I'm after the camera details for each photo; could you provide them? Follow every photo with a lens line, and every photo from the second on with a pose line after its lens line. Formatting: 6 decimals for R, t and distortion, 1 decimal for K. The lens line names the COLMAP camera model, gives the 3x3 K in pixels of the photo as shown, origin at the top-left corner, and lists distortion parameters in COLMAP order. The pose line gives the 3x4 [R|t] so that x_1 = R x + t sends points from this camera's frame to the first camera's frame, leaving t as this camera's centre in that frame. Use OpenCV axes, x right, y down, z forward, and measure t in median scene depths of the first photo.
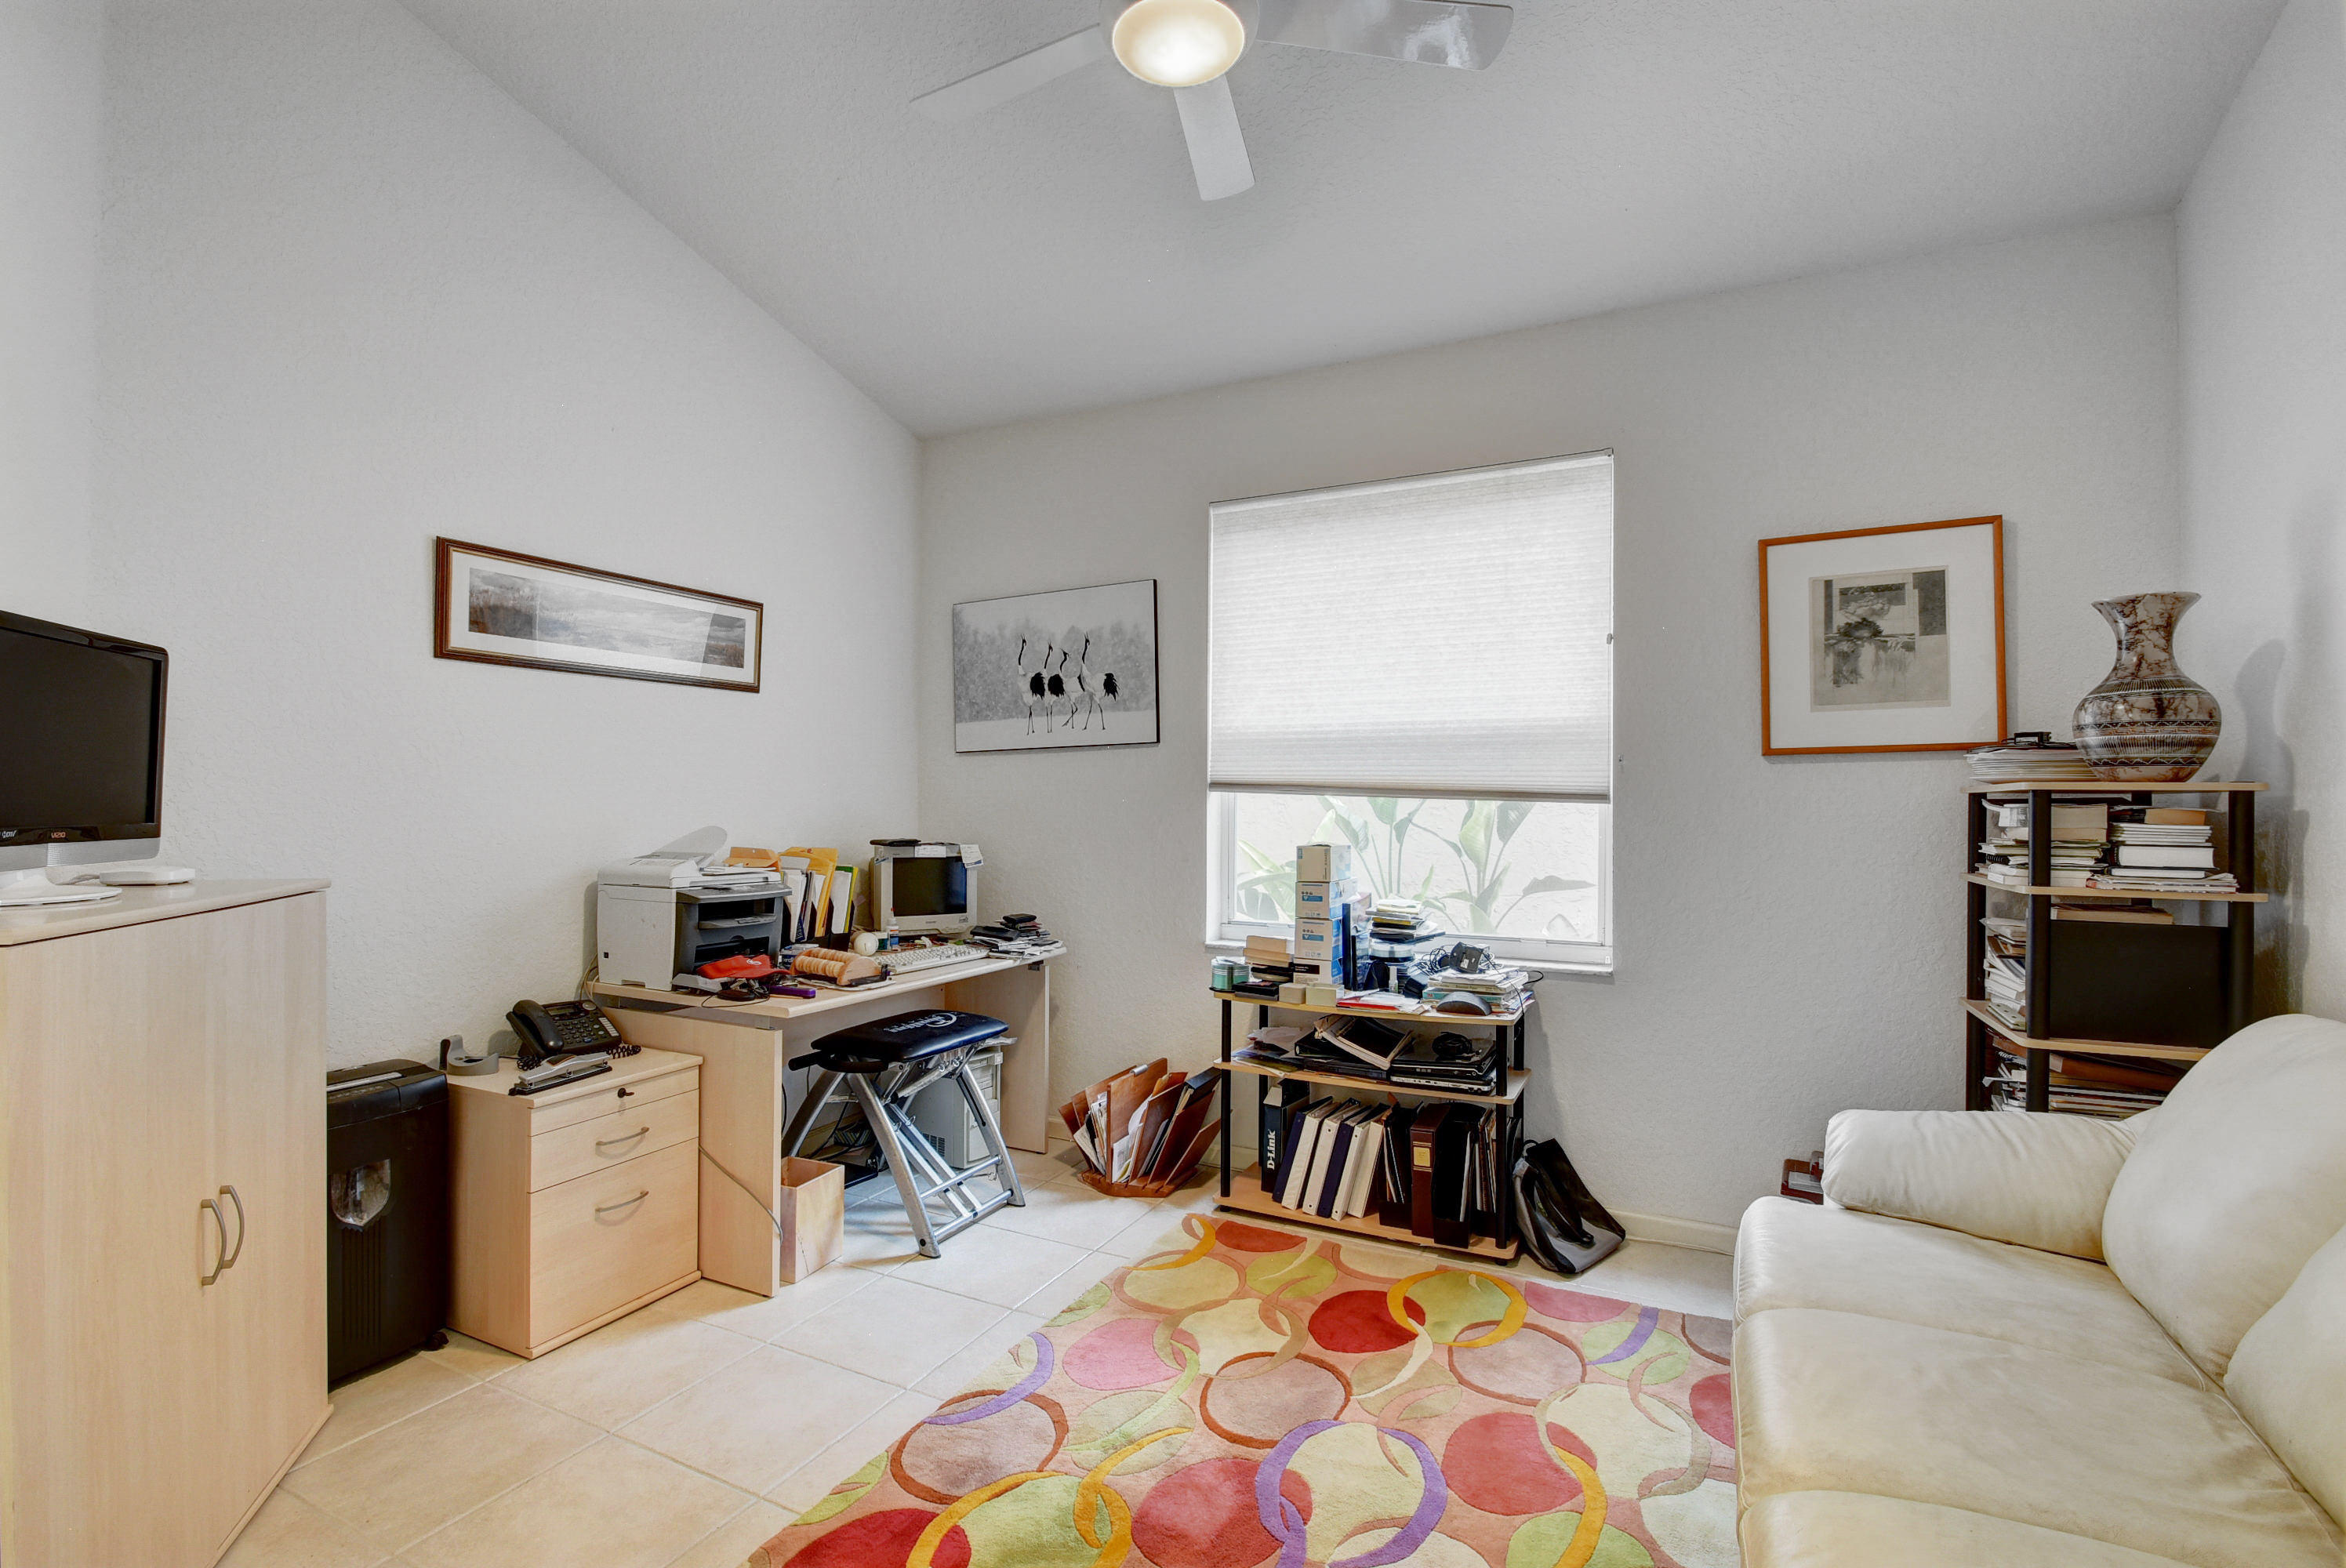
lens RADIAL K [[1081.7, 0, 1134.1], [0, 1081.7, 800.7], [0, 0, 1]] dist [-0.001863, -0.000726]
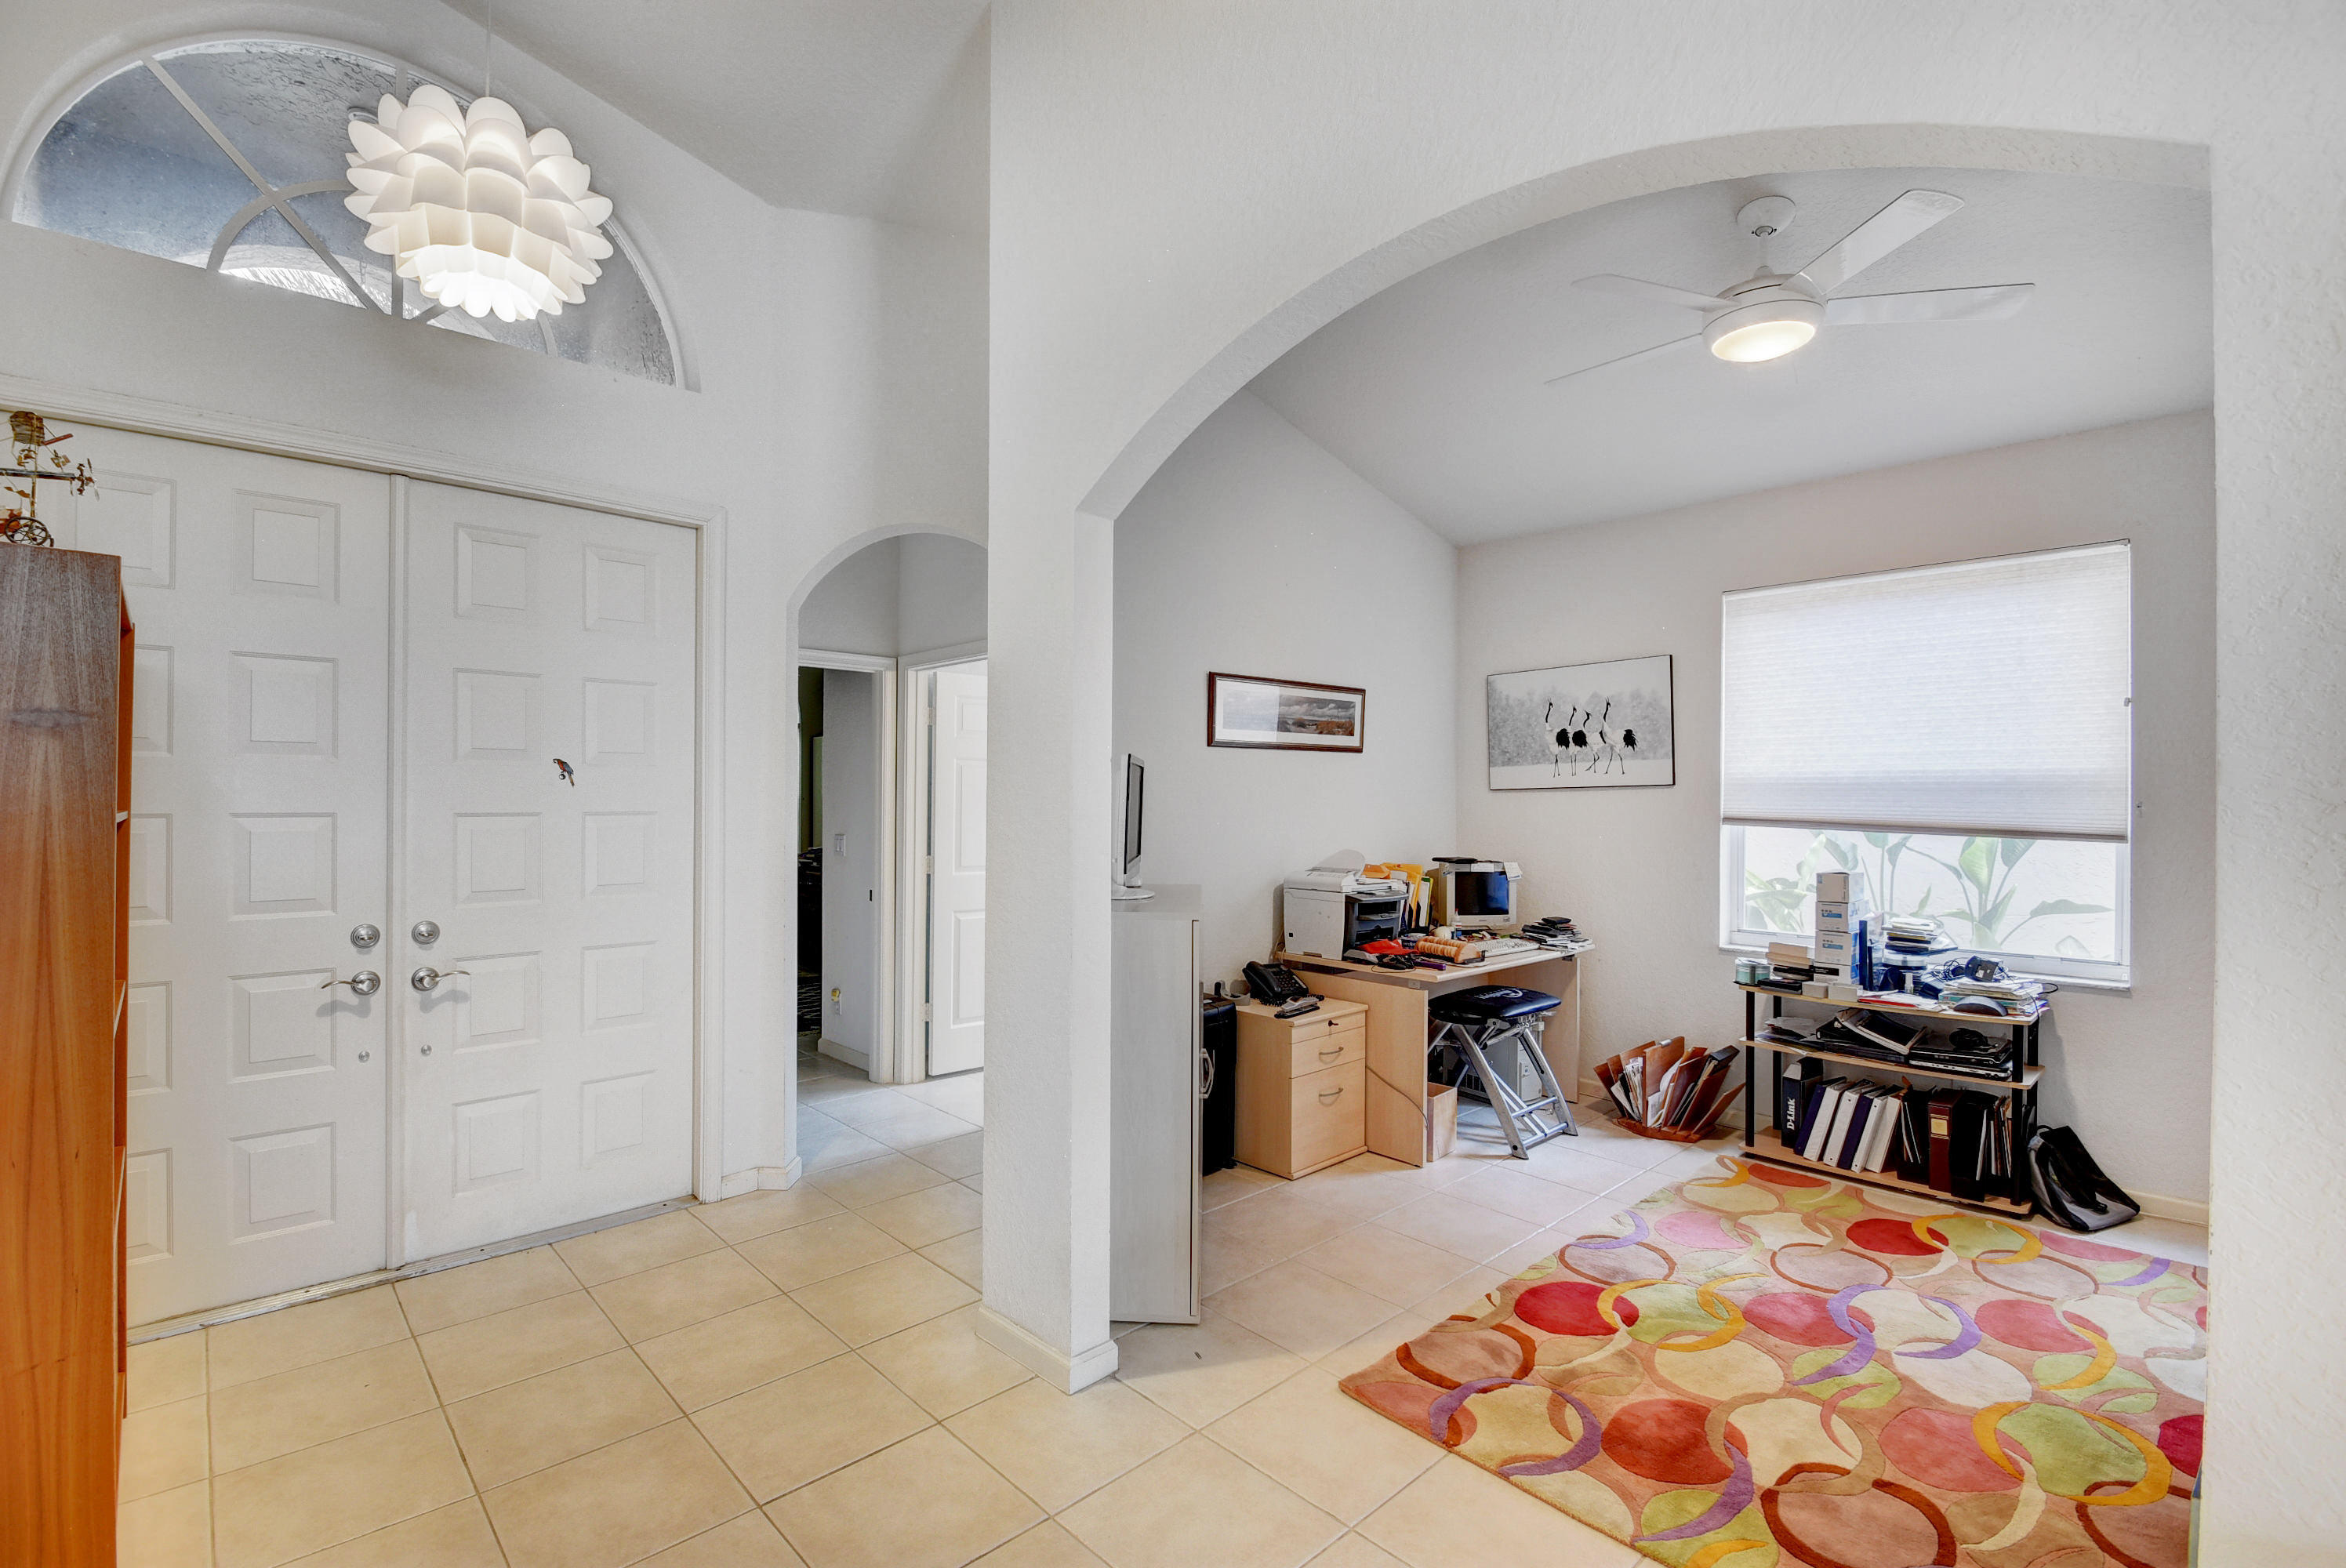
lens RADIAL K [[1038.3, 0, 1131.9], [0, 1038.3, 797.9], [0, 0, 1]] dist [0.022585, -0.023529]
pose [[0.938313, -0.000296, -0.345786, -0.190345], [0.000210, 1.000000, -0.000286, -0.048891], [0.345786, 0.000196, 0.938313, -0.446814]]
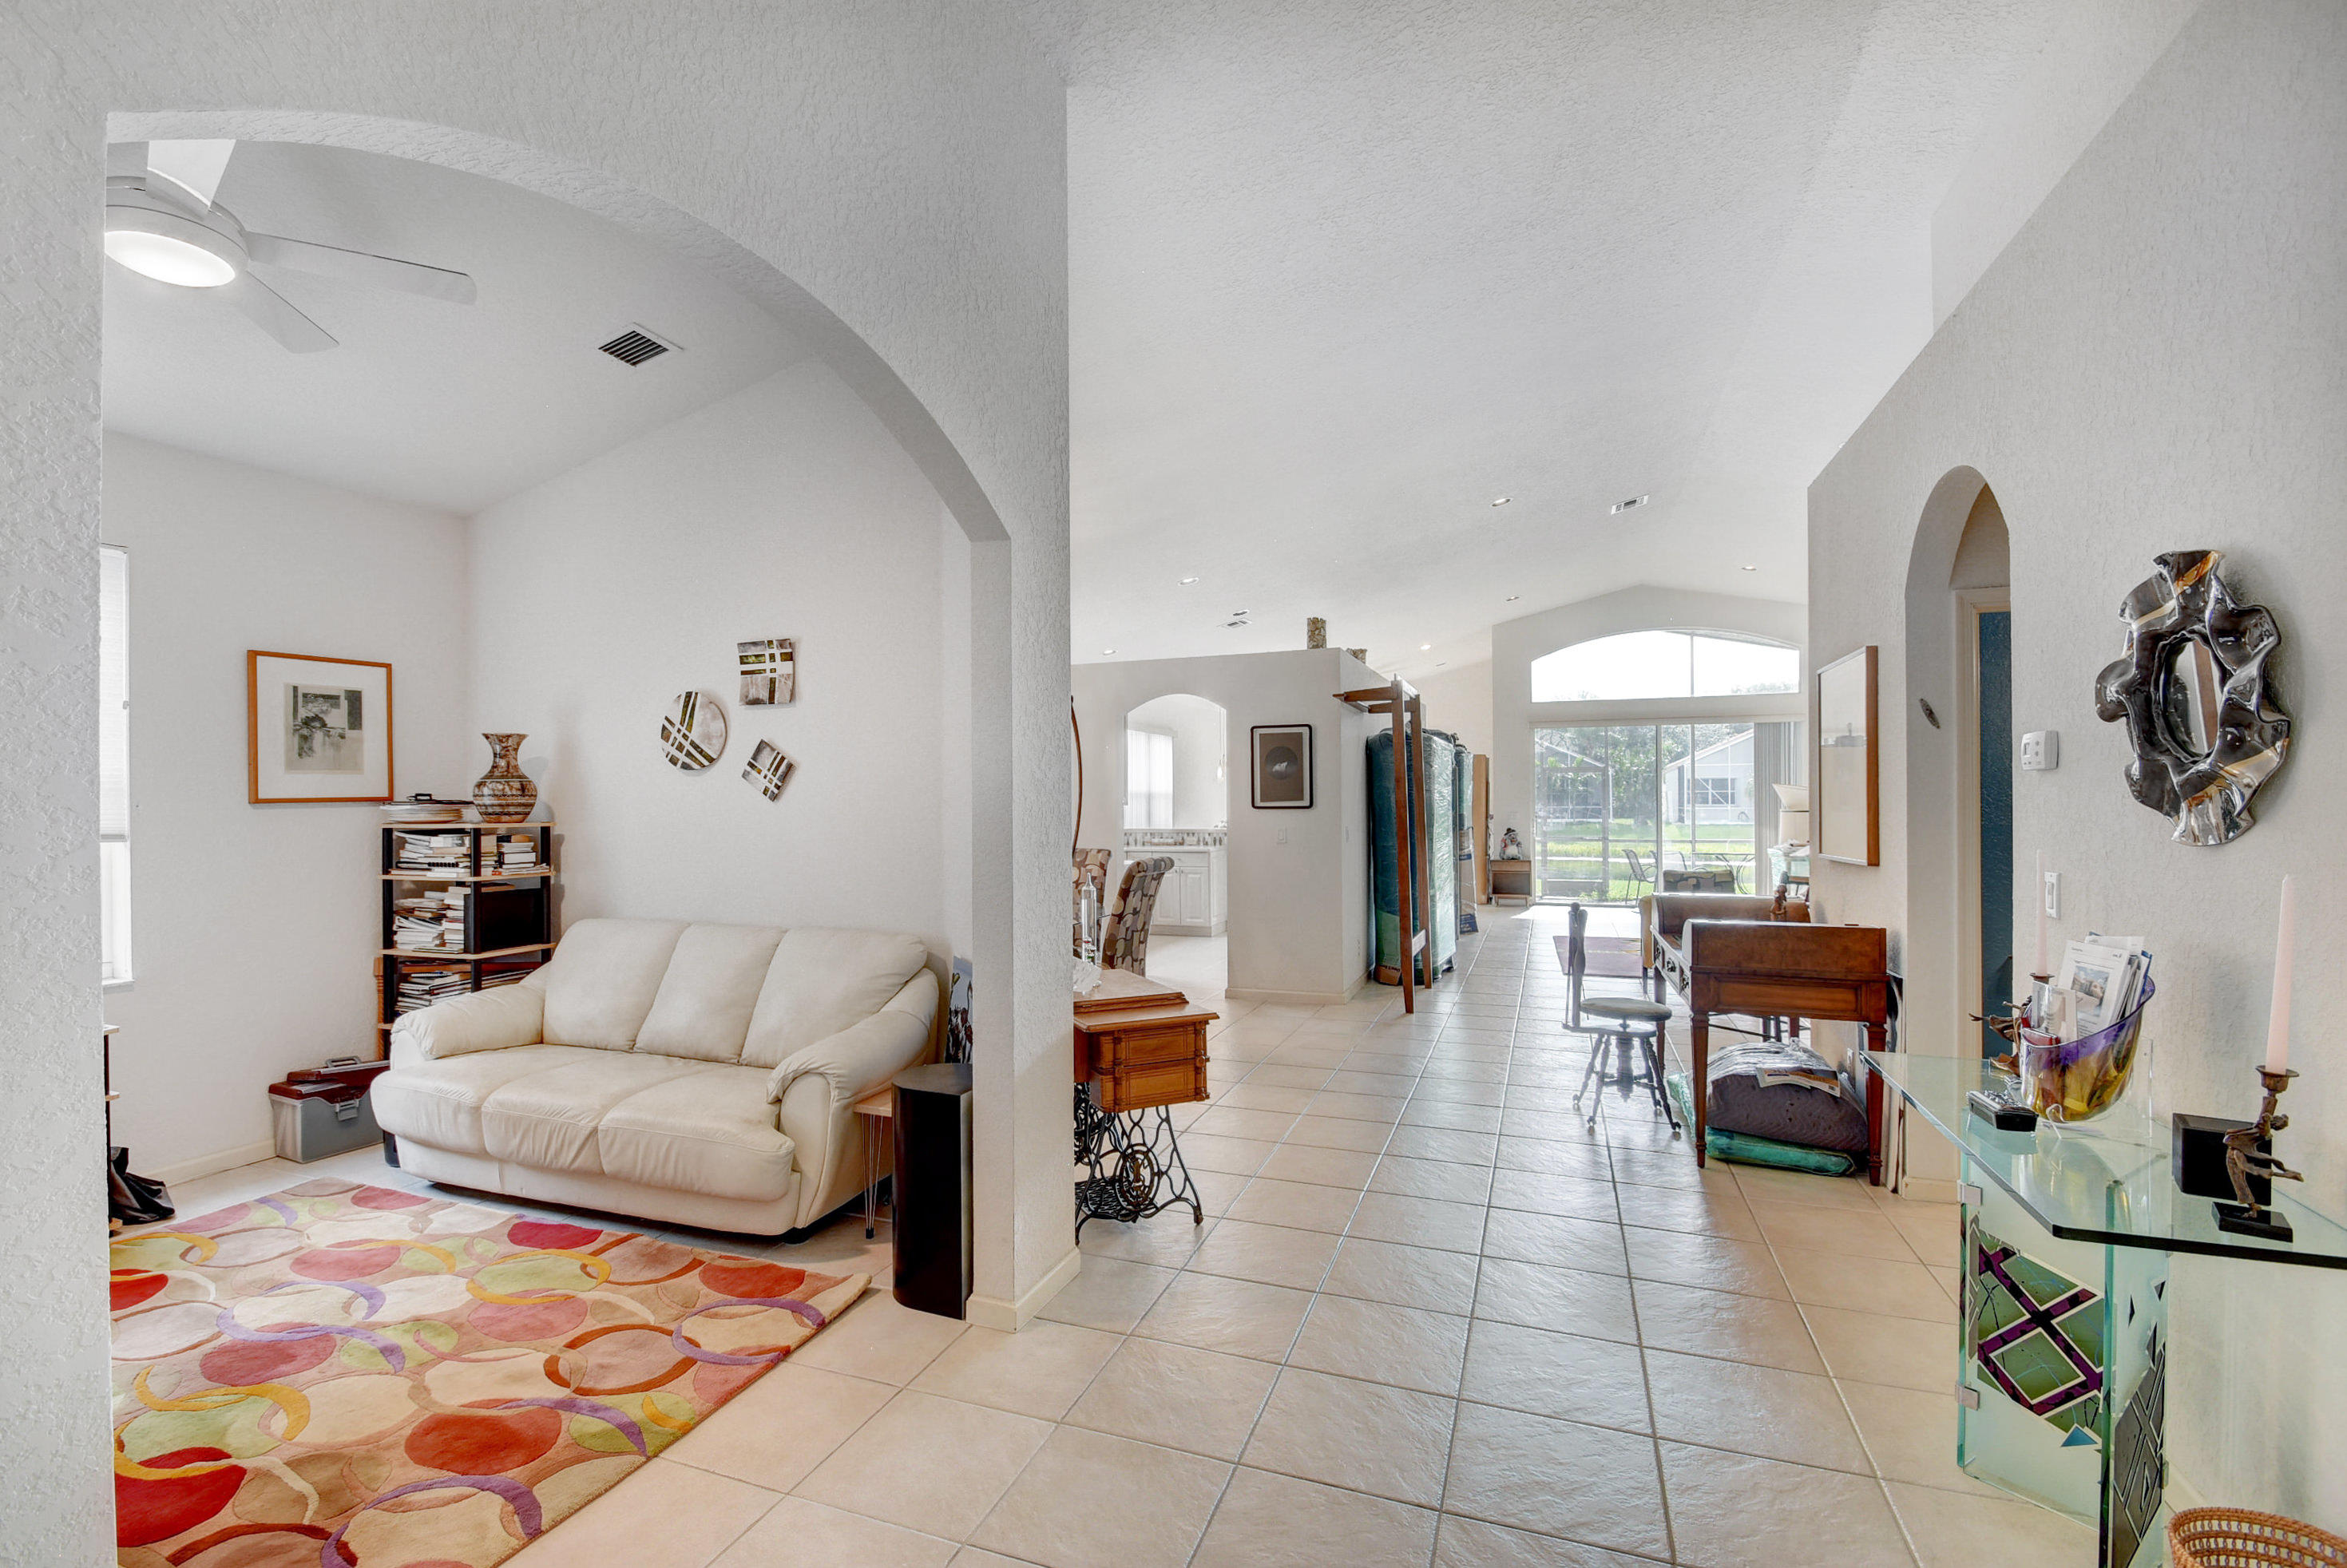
lens RADIAL K [[1038.7, 0, 1132.4], [0, 1038.7, 797.9], [0, 0, 1]] dist [0.022585, -0.023529]
pose [[-0.098635, -0.002198, 0.995121, -0.871912], [0.003359, 0.999991, 0.002542, -0.048283], [-0.995118, 0.003594, -0.098627, -0.003420]]
